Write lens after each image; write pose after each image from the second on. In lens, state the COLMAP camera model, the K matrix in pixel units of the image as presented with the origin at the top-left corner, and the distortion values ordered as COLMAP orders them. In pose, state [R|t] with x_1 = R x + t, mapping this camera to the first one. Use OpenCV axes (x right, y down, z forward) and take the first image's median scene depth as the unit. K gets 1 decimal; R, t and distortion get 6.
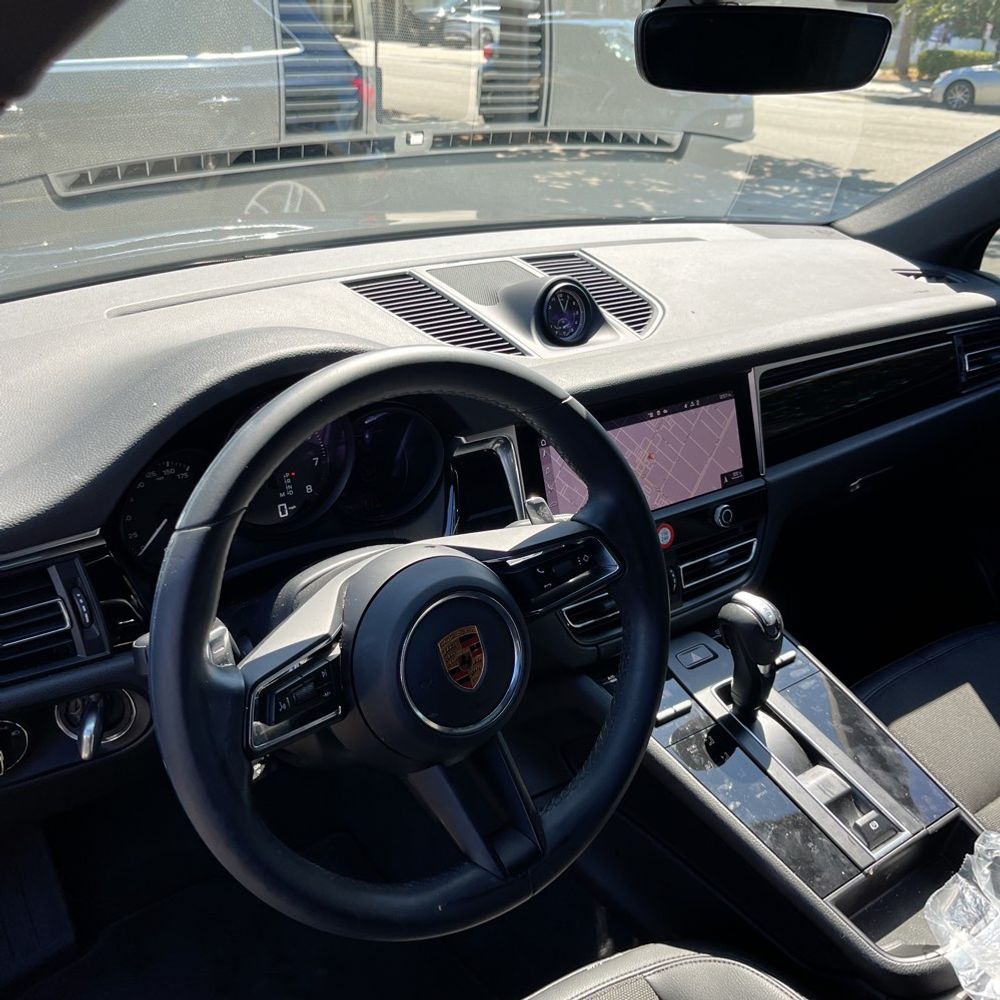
lens RADIAL K [[1015.9, 0, 517.2], [0, 1015.9, 492.6], [0, 0, 1]] dist [0.016889, -0.014976]
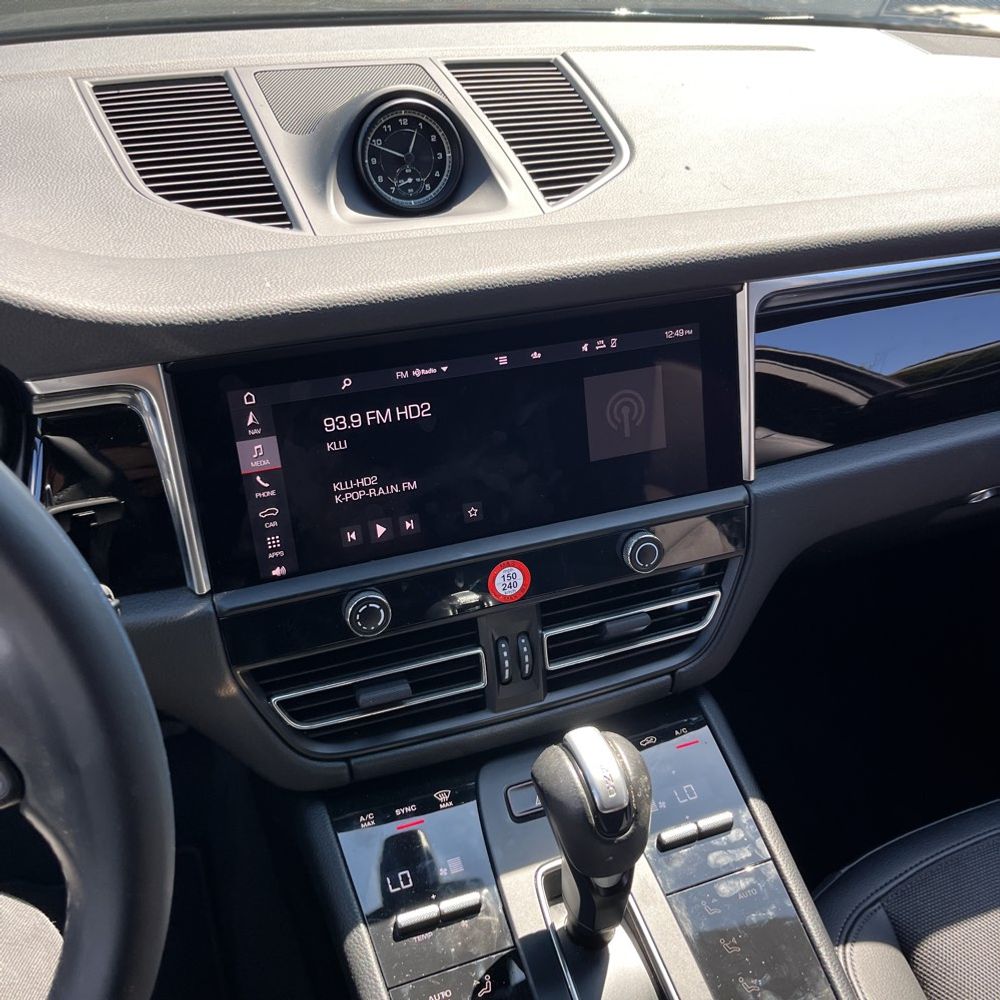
lens RADIAL K [[1018.4, 0, 535.4], [0, 1018.4, 518.9], [0, 0, 1]] dist [0.092709, -0.149423]
pose [[0.966470, 0.132884, -0.219722, 0.276332], [-0.098084, 0.981843, 0.162372, -0.082862], [0.237309, -0.135376, 0.961955, 0.468911]]
